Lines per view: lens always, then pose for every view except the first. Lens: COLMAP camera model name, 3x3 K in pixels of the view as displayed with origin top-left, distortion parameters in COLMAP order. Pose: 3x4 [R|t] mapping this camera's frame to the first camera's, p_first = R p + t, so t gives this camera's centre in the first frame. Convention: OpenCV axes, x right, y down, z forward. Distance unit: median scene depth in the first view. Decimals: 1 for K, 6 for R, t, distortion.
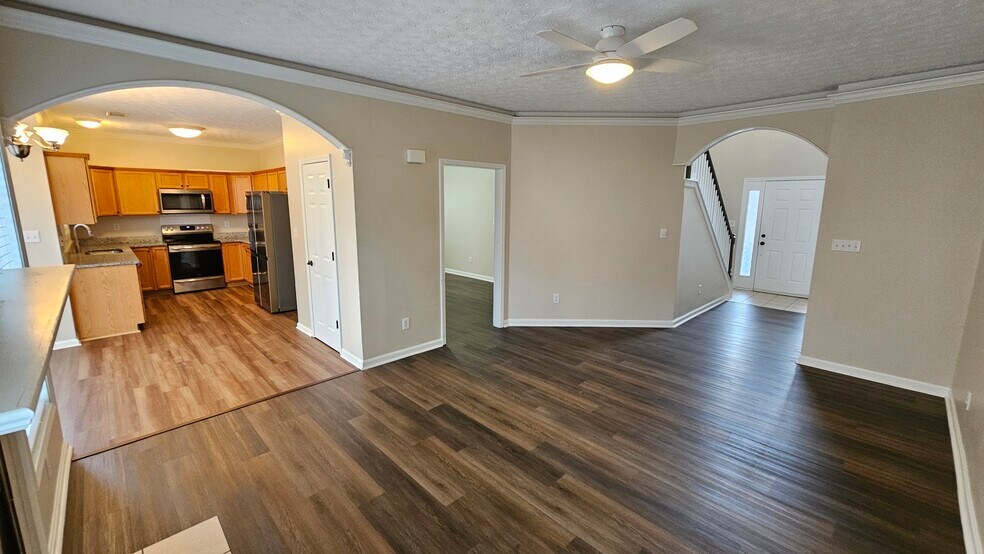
lens RADIAL K [[404.1, 0, 491.7], [0, 404.1, 272.6], [0, 0, 1]] dist [0.001592, 0.000157]
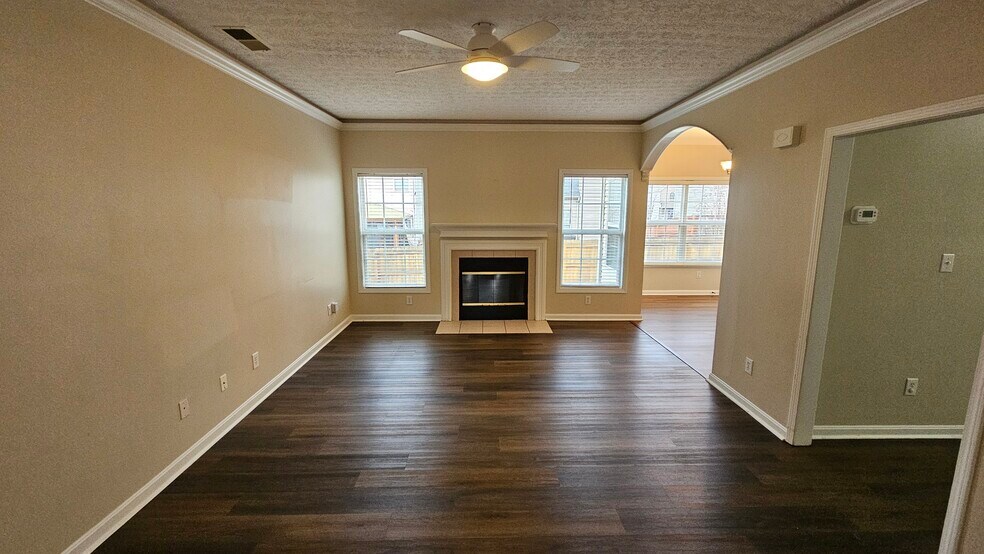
lens RADIAL K [[404.1, 0, 491.7], [0, 404.1, 272.6], [0, 0, 1]] dist [0.001592, 0.000157]
pose [[-0.681393, 0.116607, -0.722569, 0.658482], [-0.130799, 0.951935, 0.276968, -0.190381], [0.720136, 0.283235, -0.633390, 1.114305]]
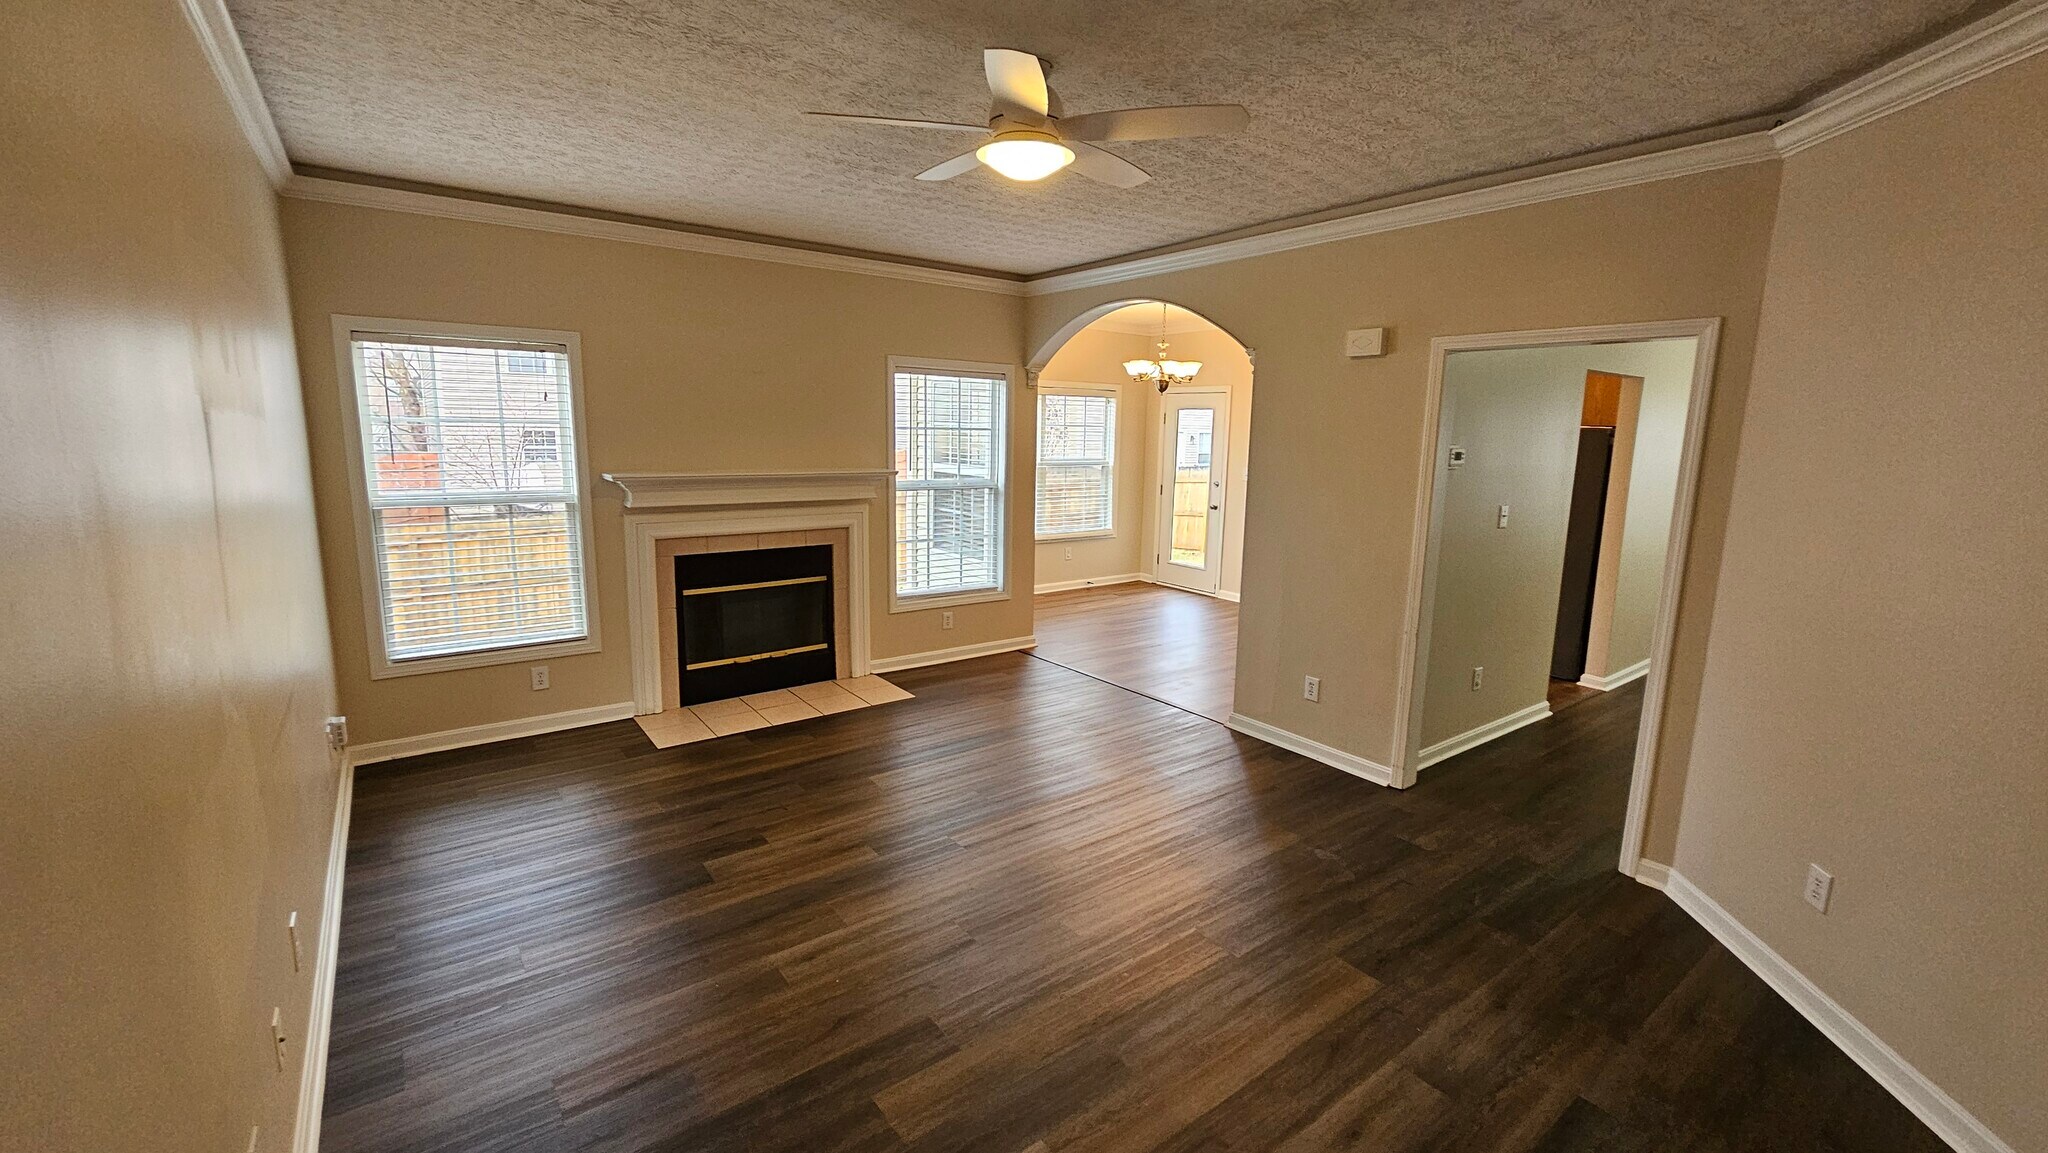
lens RADIAL K [[841.1, 0, 1023.4], [0, 841.1, 567.3], [0, 0, 1]] dist [0.001592, 0.000157]
pose [[-0.125752, 0.159140, -0.979215, 0.827198], [-0.191060, 0.964687, 0.181315, -0.136466], [0.973490, 0.209889, -0.090906, 0.743760]]
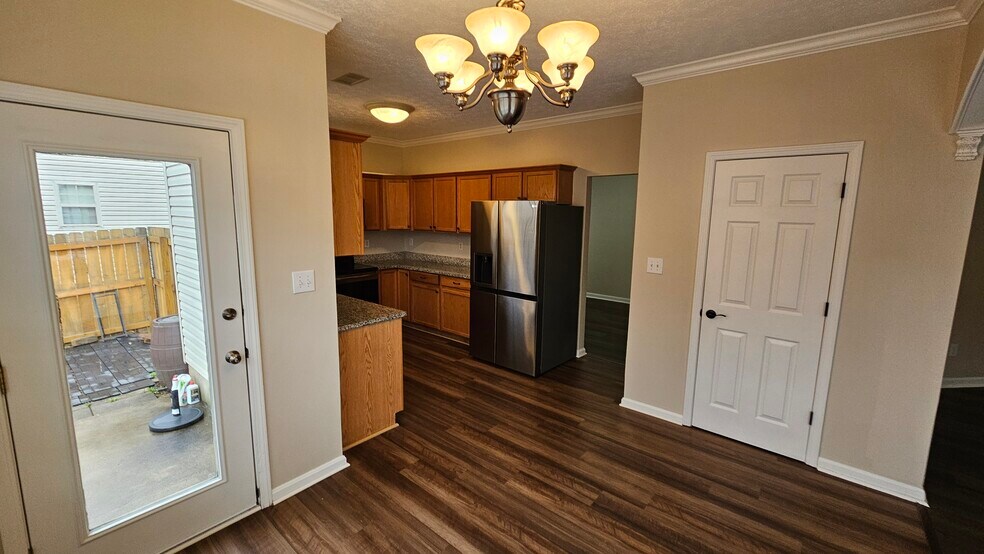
lens RADIAL K [[404.1, 0, 491.7], [0, 404.1, 272.6], [0, 0, 1]] dist [0.001592, 0.000157]
pose [[0.995086, -0.008214, 0.098673, -0.957865], [0.010791, 0.999614, -0.025617, -0.086354], [-0.098424, 0.026556, 0.994790, 0.442155]]
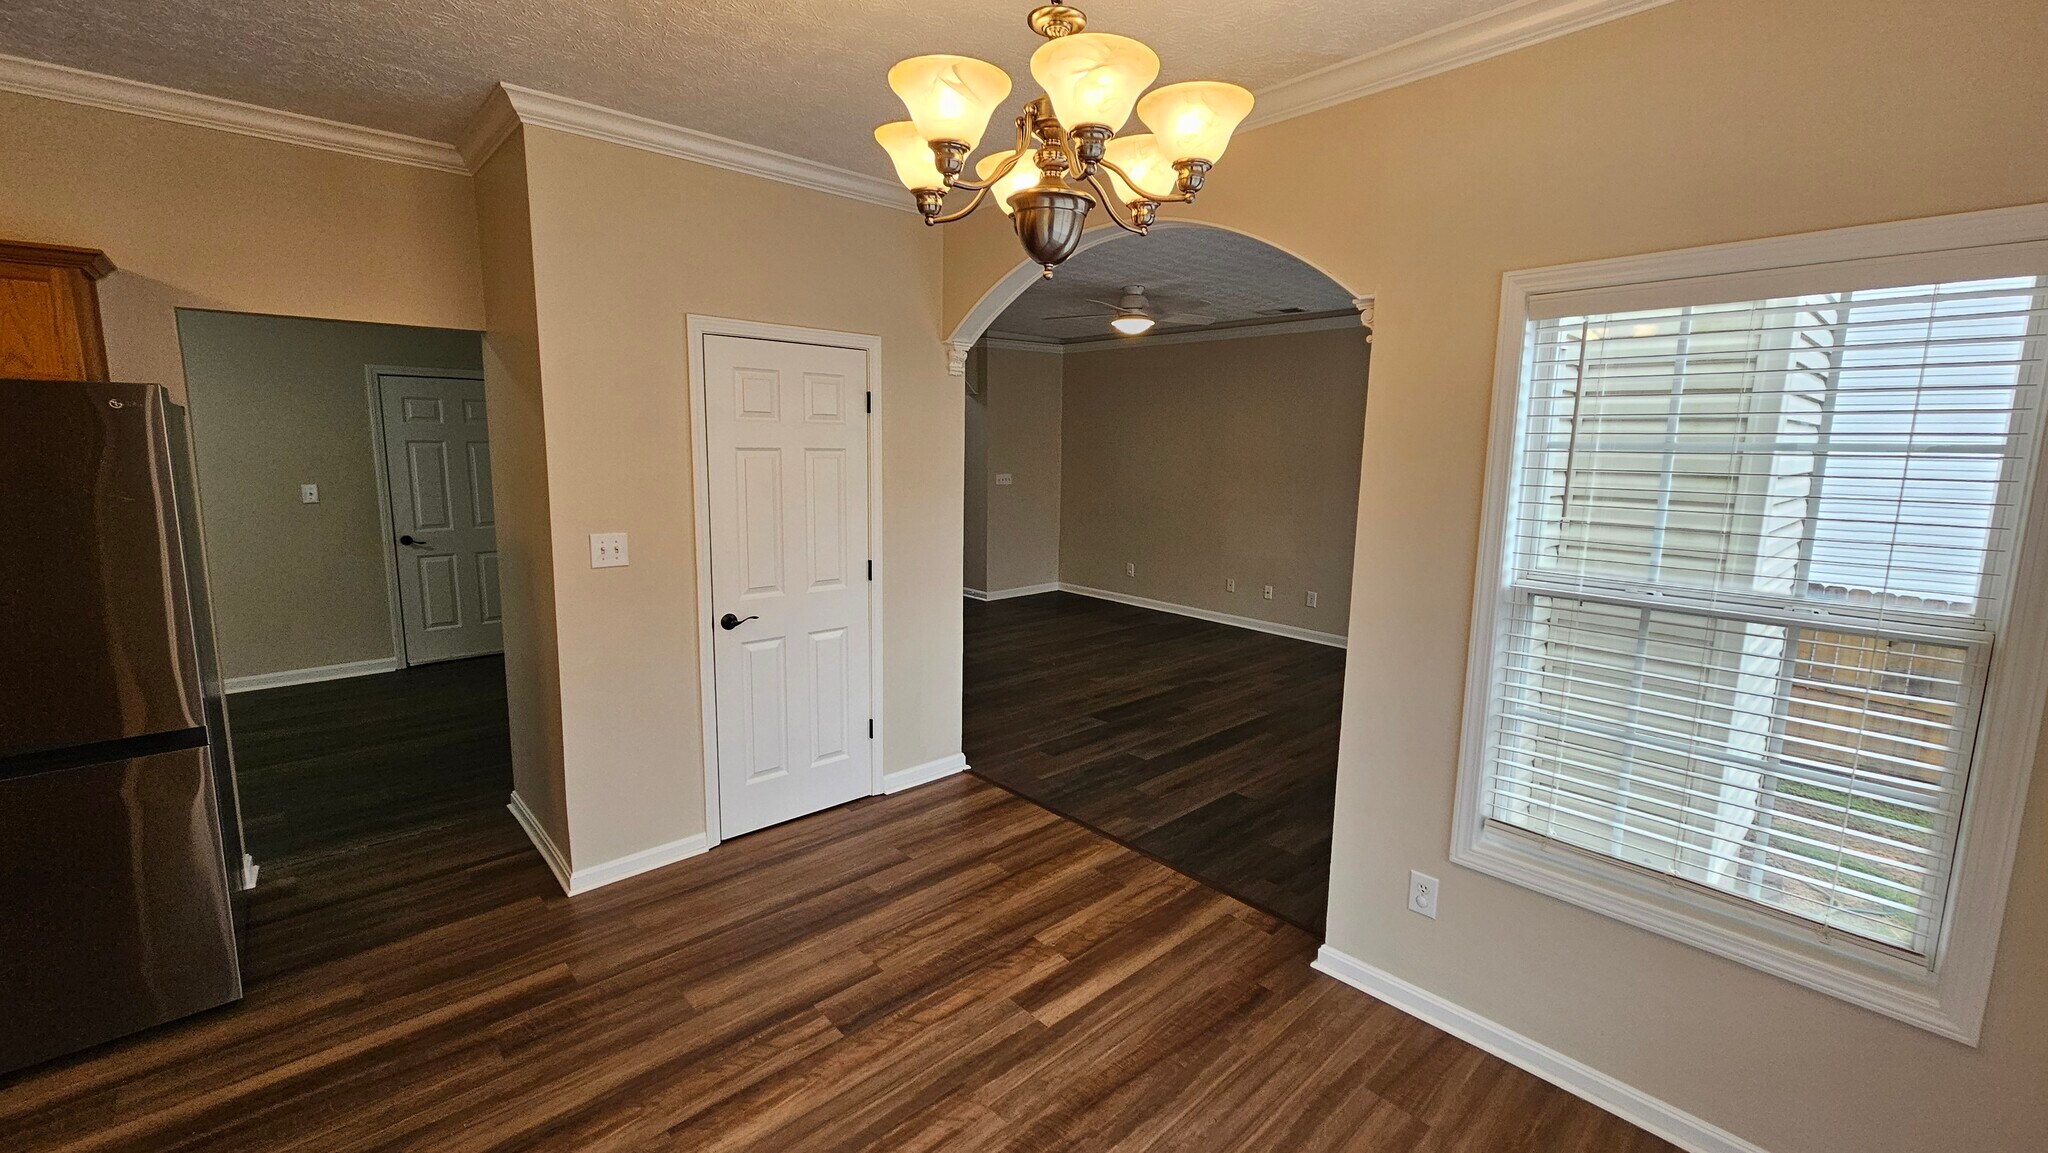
lens RADIAL K [[842.6, 0, 1024.7], [0, 842.6, 571.0], [0, 0, 1]] dist [0.001786, 0.000279]
pose [[0.025280, -0.157749, 0.987156, -1.278751], [0.160559, 0.975292, 0.151742, -0.150379], [-0.986702, 0.154661, 0.049983, 0.793362]]
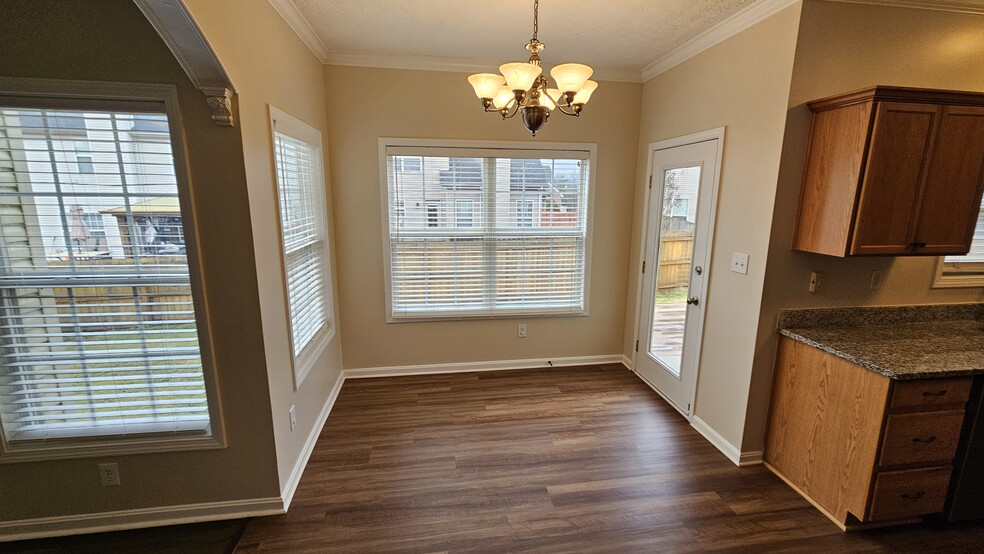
lens RADIAL K [[404.8, 0, 492.4], [0, 404.8, 274.3], [0, 0, 1]] dist [0.001786, 0.000279]
pose [[-0.582196, 0.151175, -0.798870, -0.464377], [-0.153022, 0.944629, 0.290276, -0.193054], [0.798519, 0.291242, -0.526826, 1.046781]]
